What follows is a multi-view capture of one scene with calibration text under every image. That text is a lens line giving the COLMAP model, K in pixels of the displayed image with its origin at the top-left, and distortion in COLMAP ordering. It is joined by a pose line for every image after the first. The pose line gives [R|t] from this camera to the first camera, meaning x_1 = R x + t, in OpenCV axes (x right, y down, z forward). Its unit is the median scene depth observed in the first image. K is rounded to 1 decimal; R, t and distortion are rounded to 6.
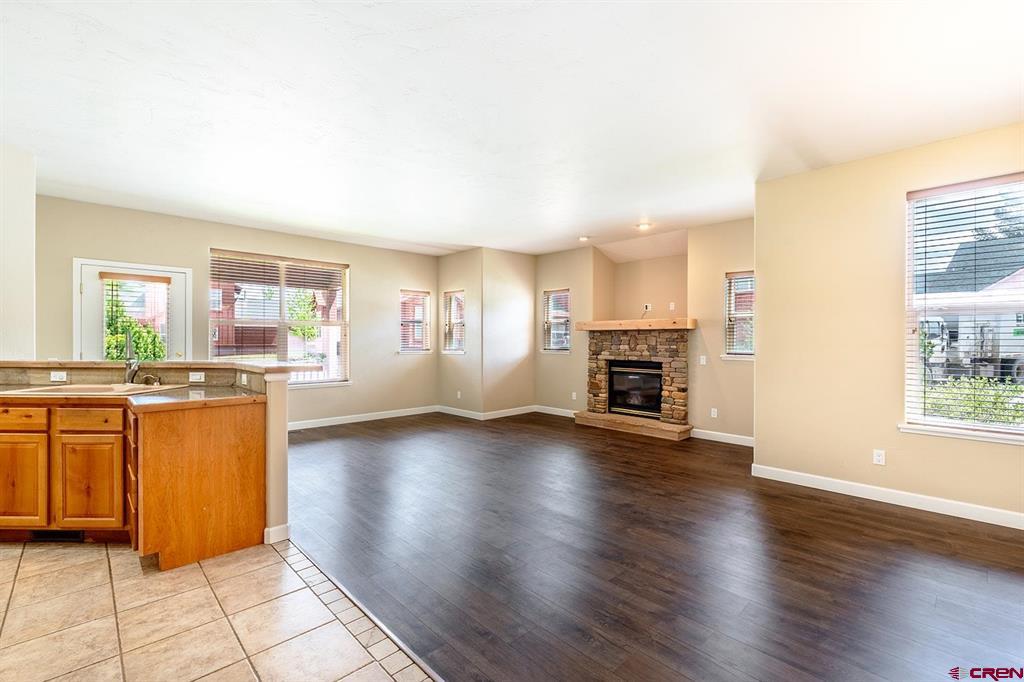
lens RADIAL K [[455.8, 0, 519.7], [0, 455.8, 342.9], [0, 0, 1]] dist [-0.000856, -0.002665]
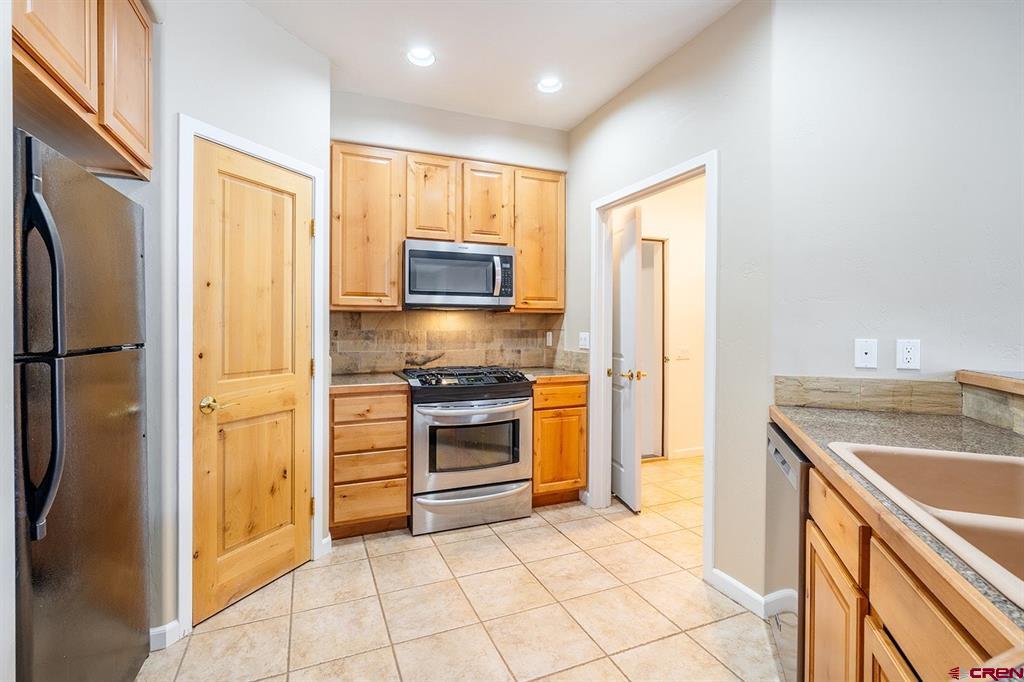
lens RADIAL K [[455.8, 0, 497.1], [0, 455.8, 328.2], [0, 0, 1]] dist [-0.000856, -0.002665]
pose [[-0.383415, 0.002721, -0.923572, -0.519138], [-0.005476, 0.999971, 0.005220, -0.008112], [0.923560, 0.007059, -0.383390, 0.753635]]
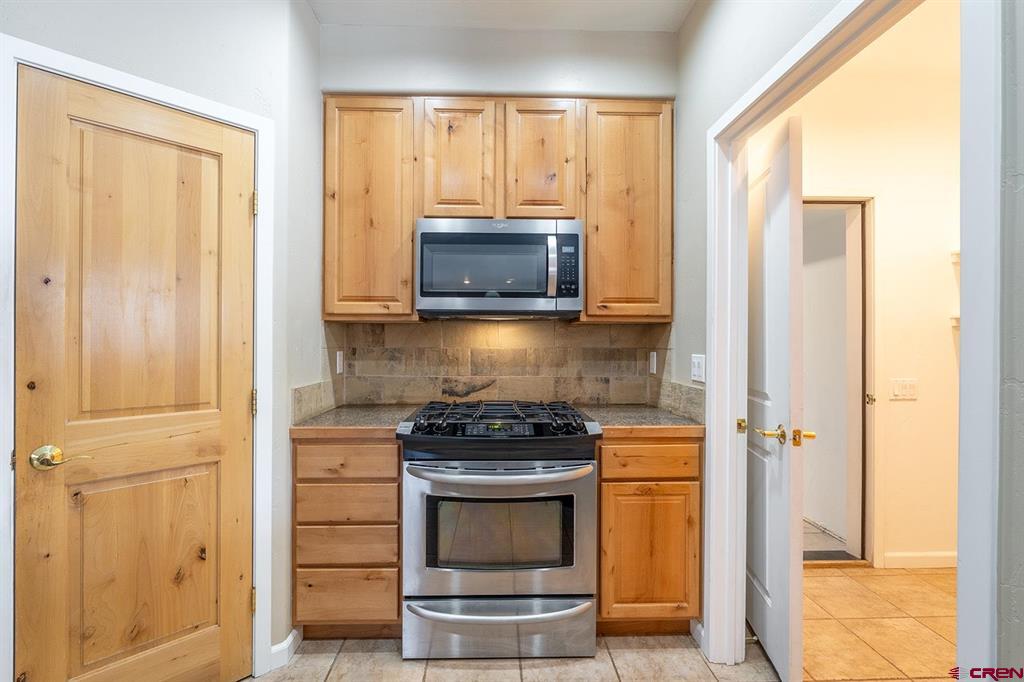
lens RADIAL K [[455.8, 0, 517.8], [0, 455.8, 339.6], [0, 0, 1]] dist [-0.000856, -0.002665]
pose [[-0.659355, -0.006081, -0.751807, -0.921376], [-0.007765, 0.999969, -0.001278, -0.011024], [0.751792, 0.004995, -0.659382, 0.762116]]
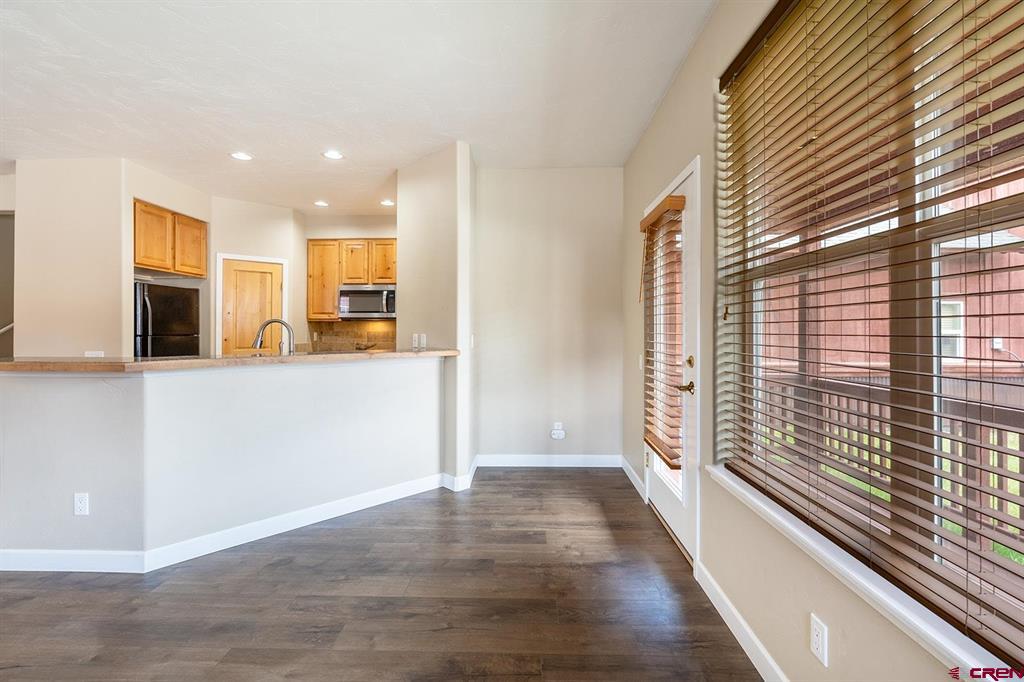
lens RADIAL K [[455.8, 0, 522.5], [0, 455.8, 322.4], [0, 0, 1]] dist [-0.000856, -0.002665]
pose [[-0.708840, -0.009541, -0.705304, -0.538224], [-0.003859, 0.999946, -0.009649, -0.018463], [0.705358, -0.004118, -0.708839, 2.073476]]
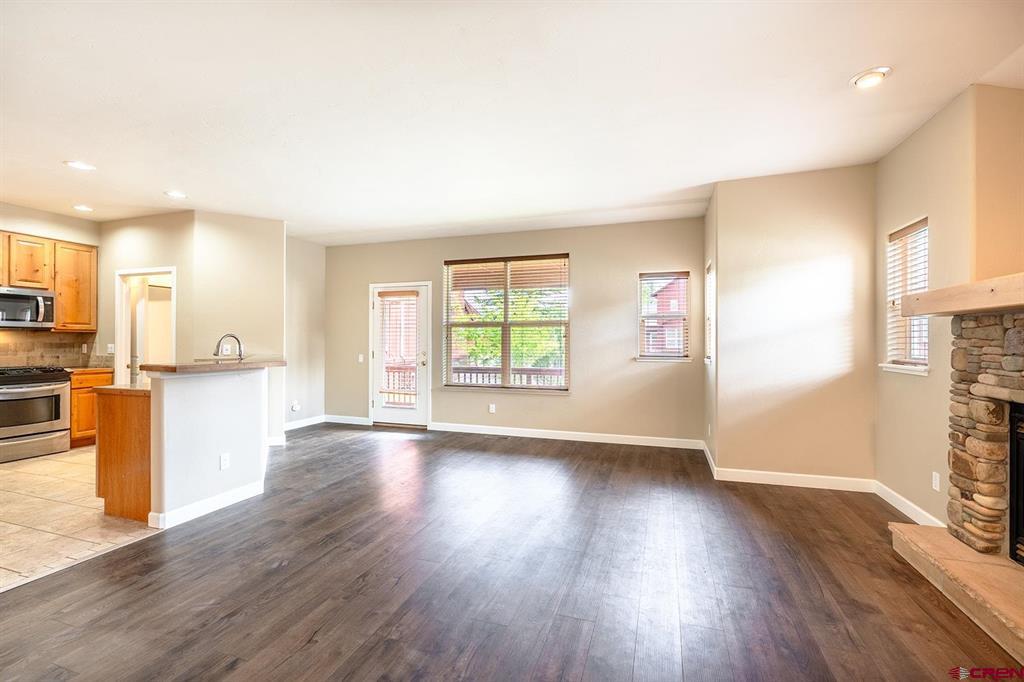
lens RADIAL K [[455.8, 0, 505.2], [0, 455.8, 342.9], [0, 0, 1]] dist [-0.000856, -0.002665]
pose [[0.441107, 0.000378, -0.897455, 0.723255], [-0.005710, 0.999981, -0.002386, -0.003493], [0.897437, 0.006177, 0.441100, 1.137046]]
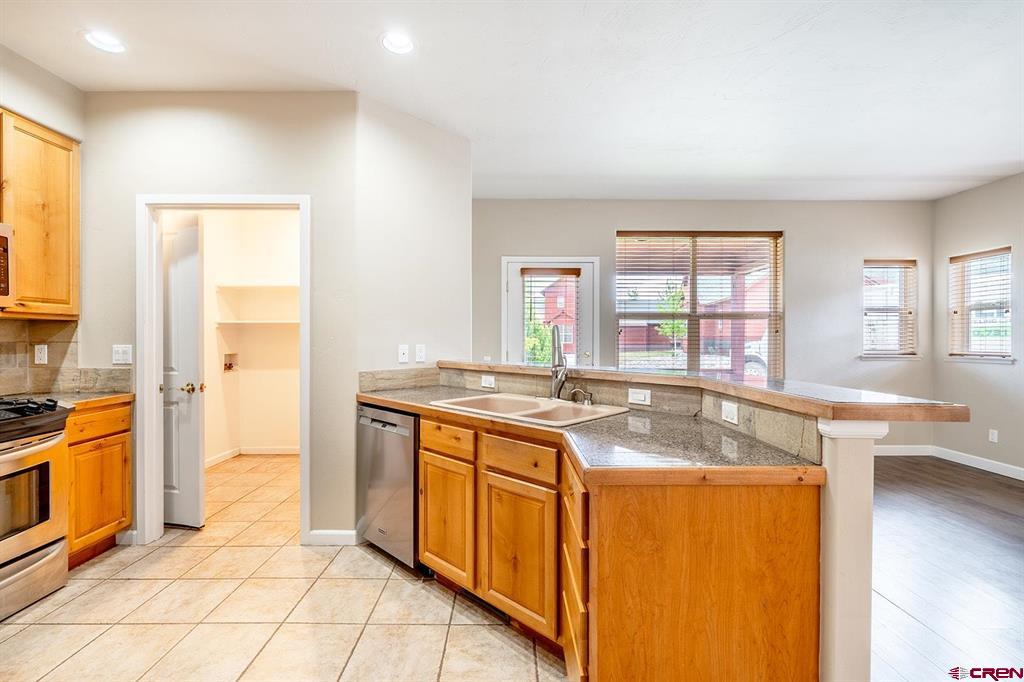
lens RADIAL K [[455.8, 0, 504.8], [0, 455.8, 343.8], [0, 0, 1]] dist [-0.000856, -0.002665]
pose [[0.716628, 0.006349, -0.697427, -0.416964], [-0.001665, 0.999971, 0.007393, -0.003564], [0.697454, -0.004137, 0.716618, 0.429962]]
